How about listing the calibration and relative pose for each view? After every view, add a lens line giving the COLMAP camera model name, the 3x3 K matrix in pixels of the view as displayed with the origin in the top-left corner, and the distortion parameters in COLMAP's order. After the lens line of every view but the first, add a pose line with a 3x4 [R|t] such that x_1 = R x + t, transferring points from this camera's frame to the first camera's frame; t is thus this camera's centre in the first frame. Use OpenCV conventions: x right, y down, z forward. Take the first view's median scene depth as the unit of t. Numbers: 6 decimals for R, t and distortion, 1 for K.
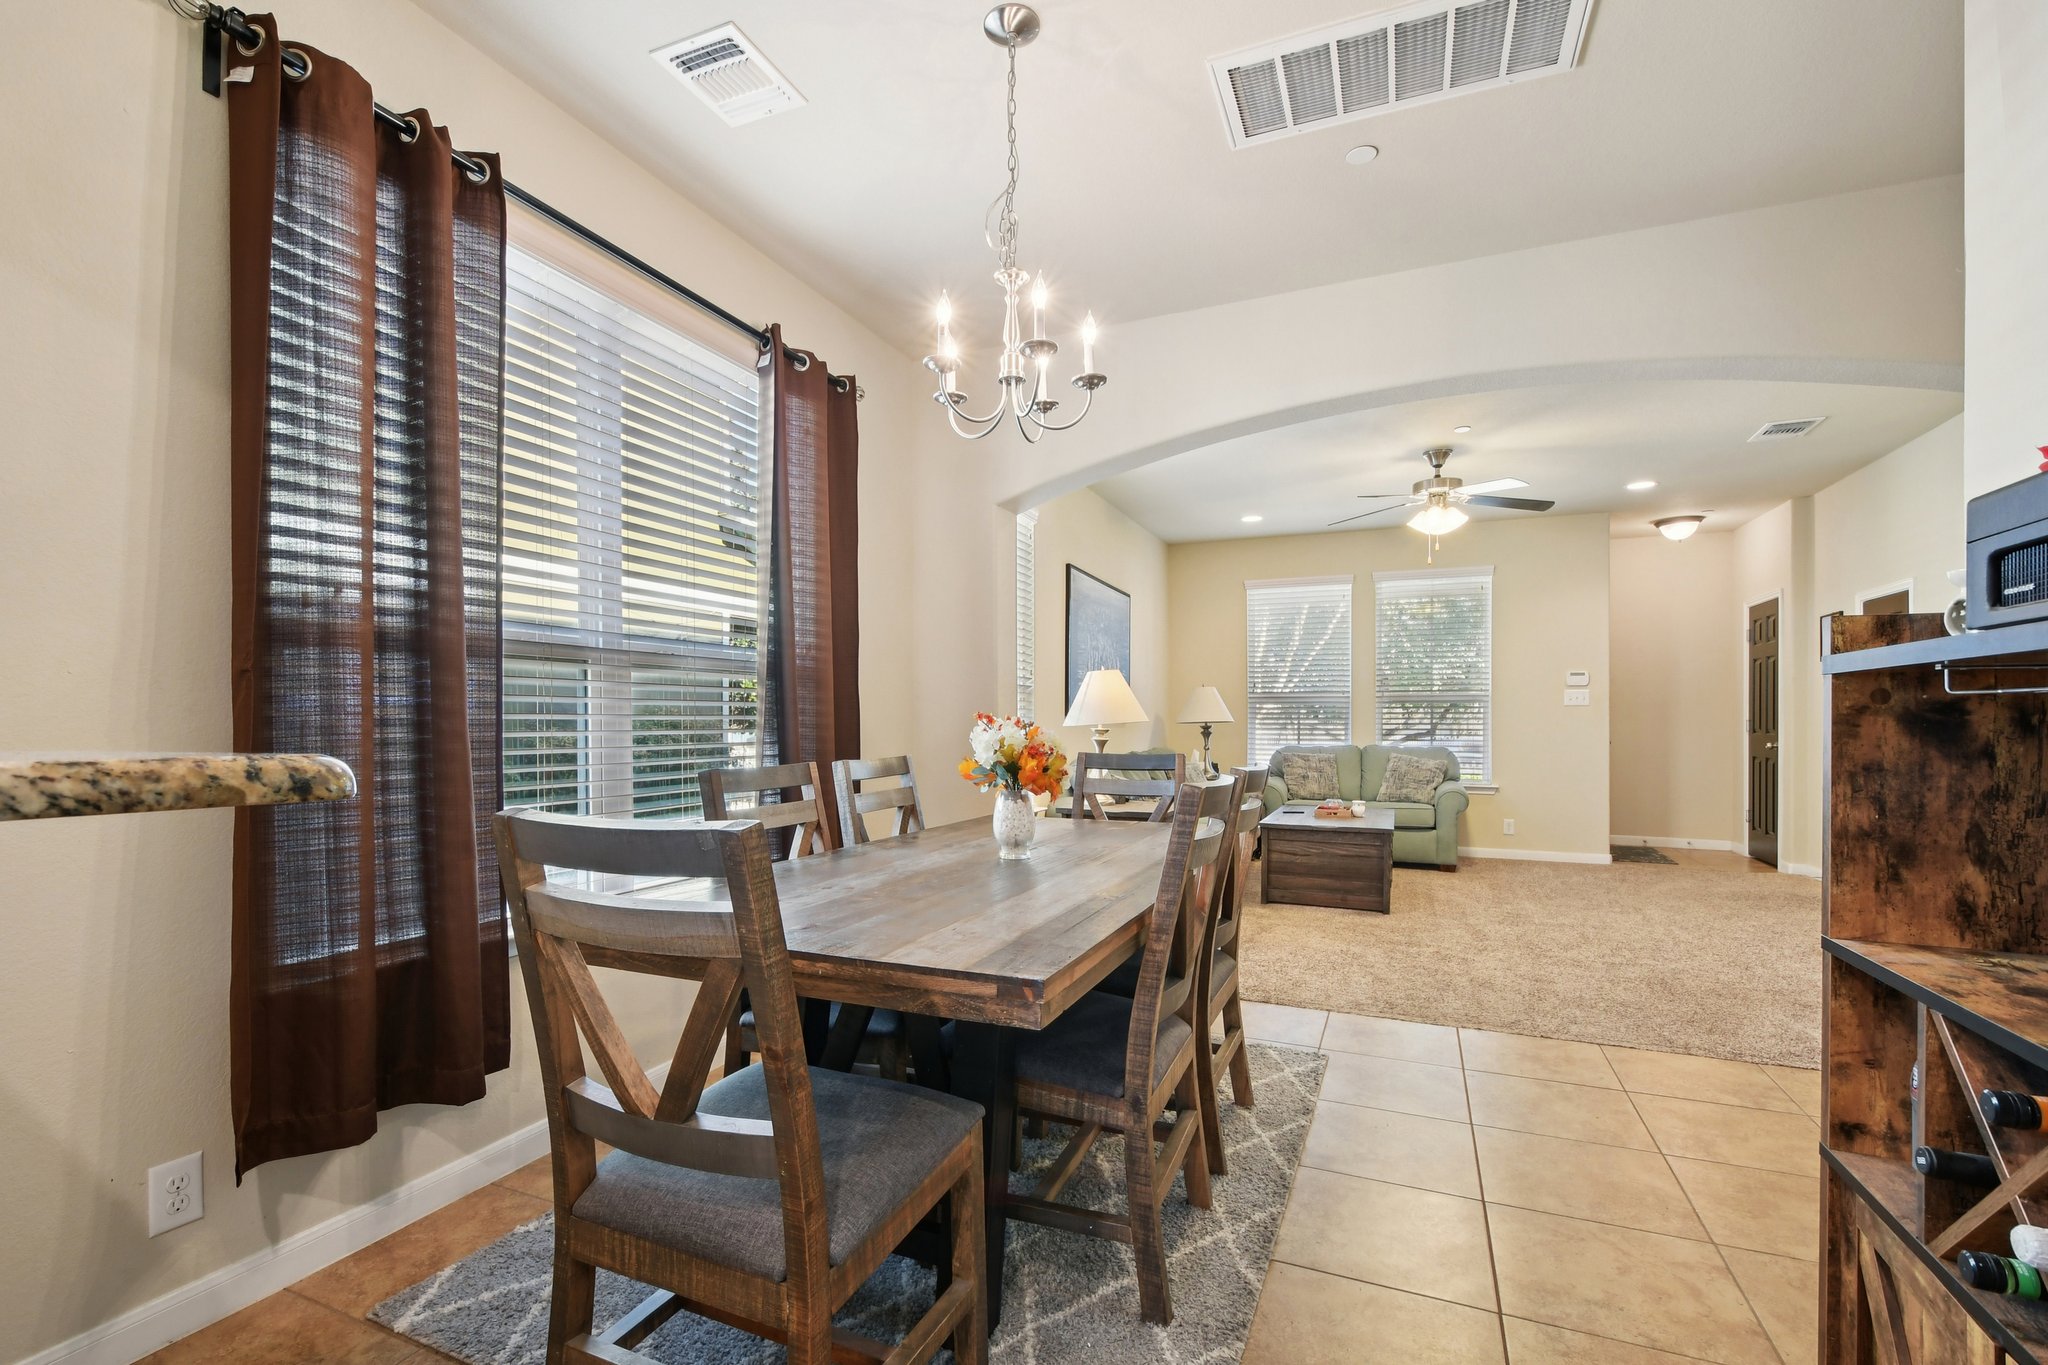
lens RADIAL K [[907.2, 0, 1007.4], [0, 907.2, 723.4], [0, 0, 1]] dist [-0.001192, -0.000714]
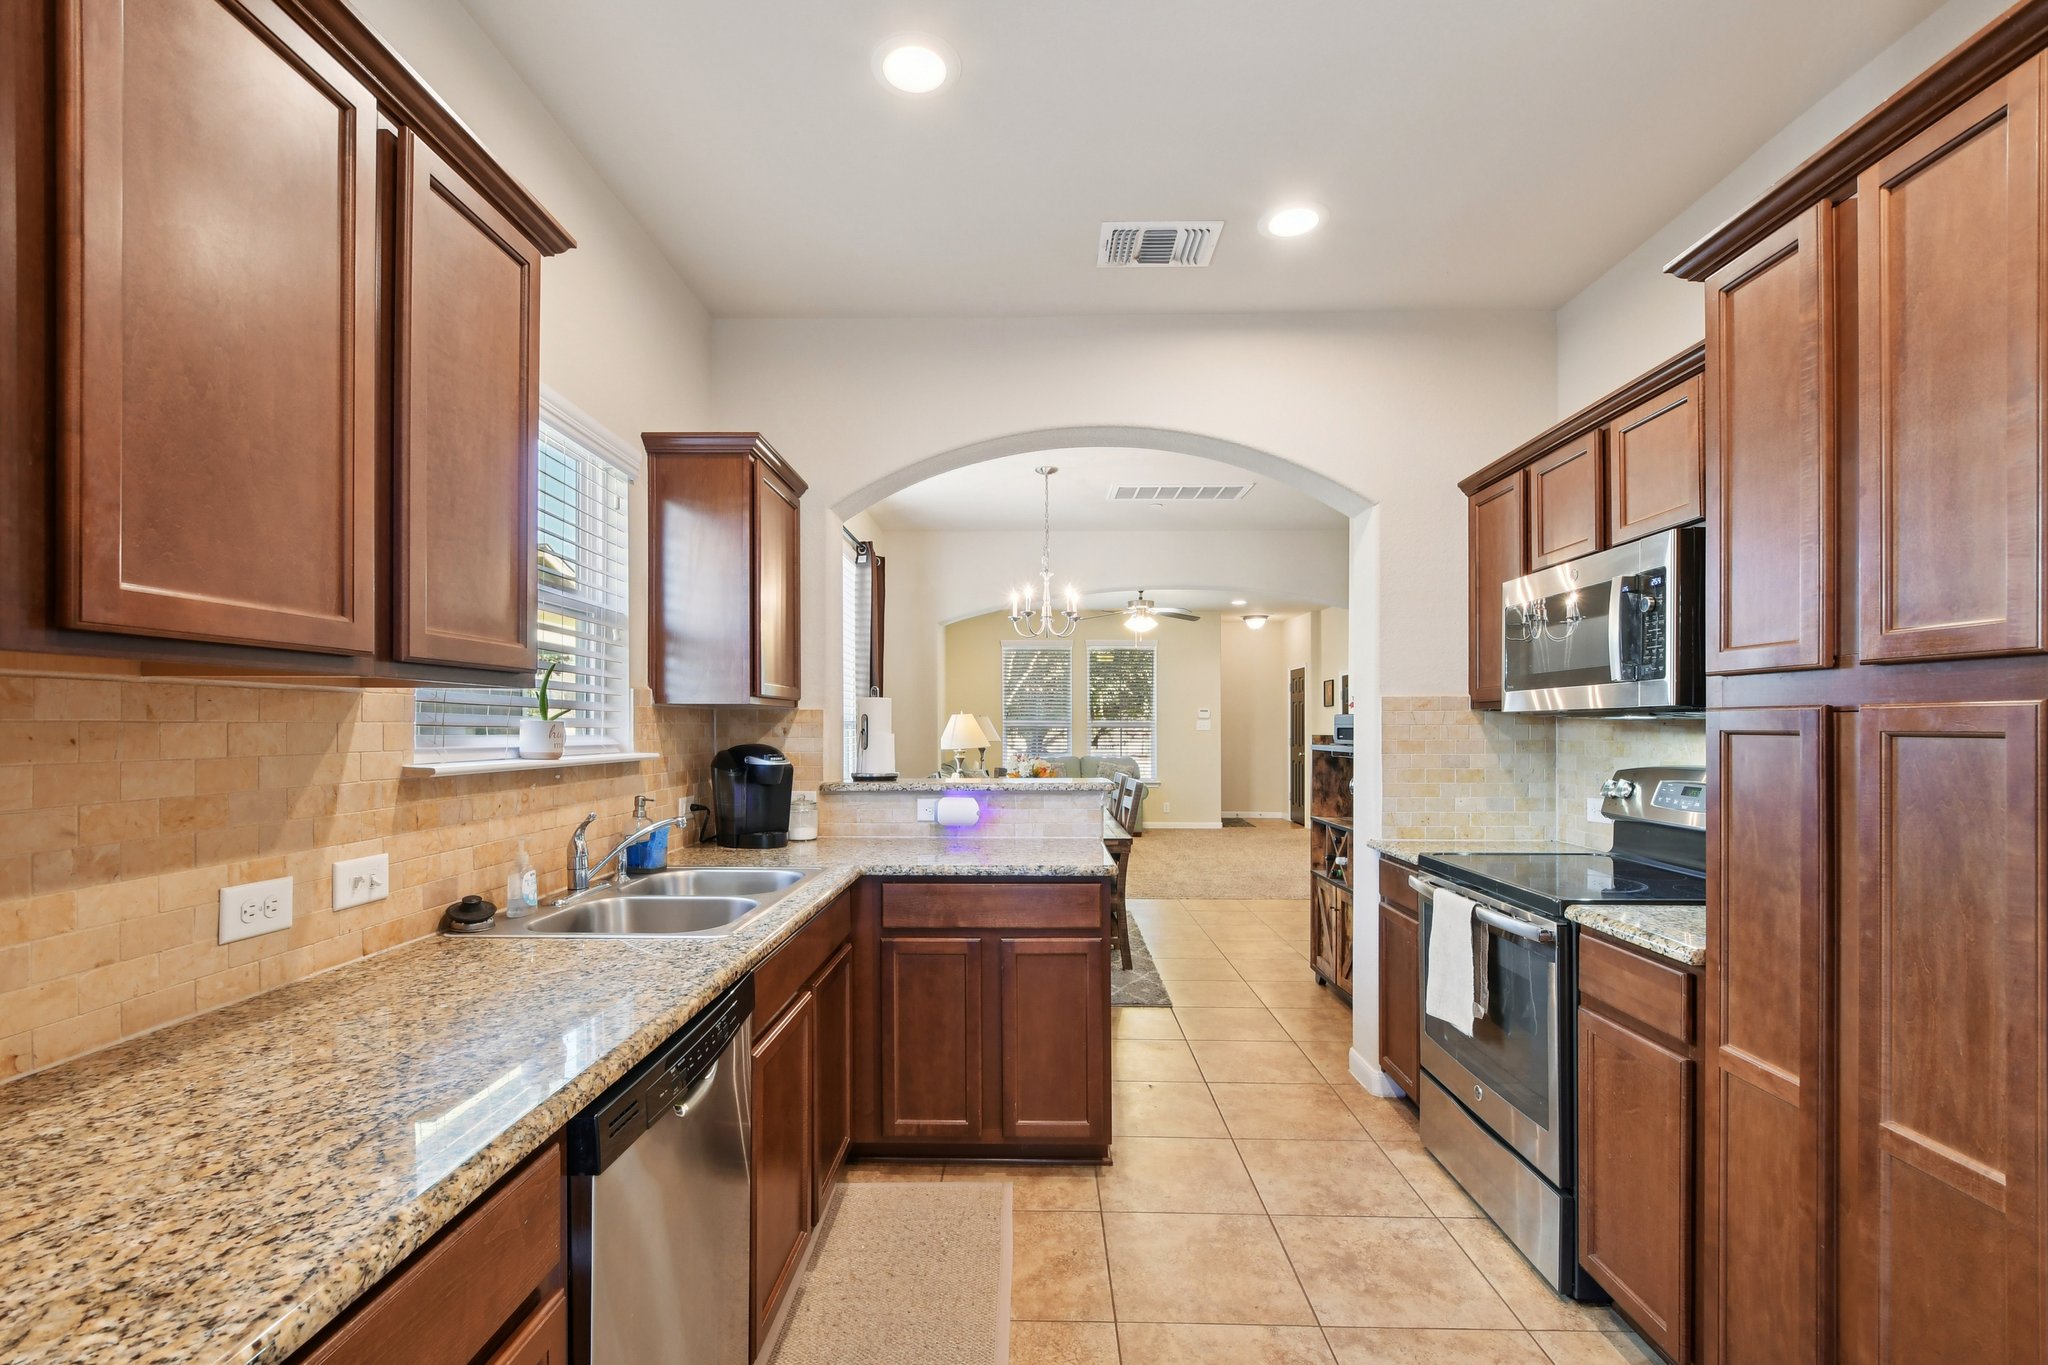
lens RADIAL K [[907.2, 0, 1007.4], [0, 907.2, 723.4], [0, 0, 1]] dist [-0.001192, -0.000714]
pose [[0.926351, 0.002312, 0.376654, -0.381756], [-0.000258, 0.999985, -0.005503, -0.030760], [-0.376661, 0.005001, 0.926338, -0.455874]]
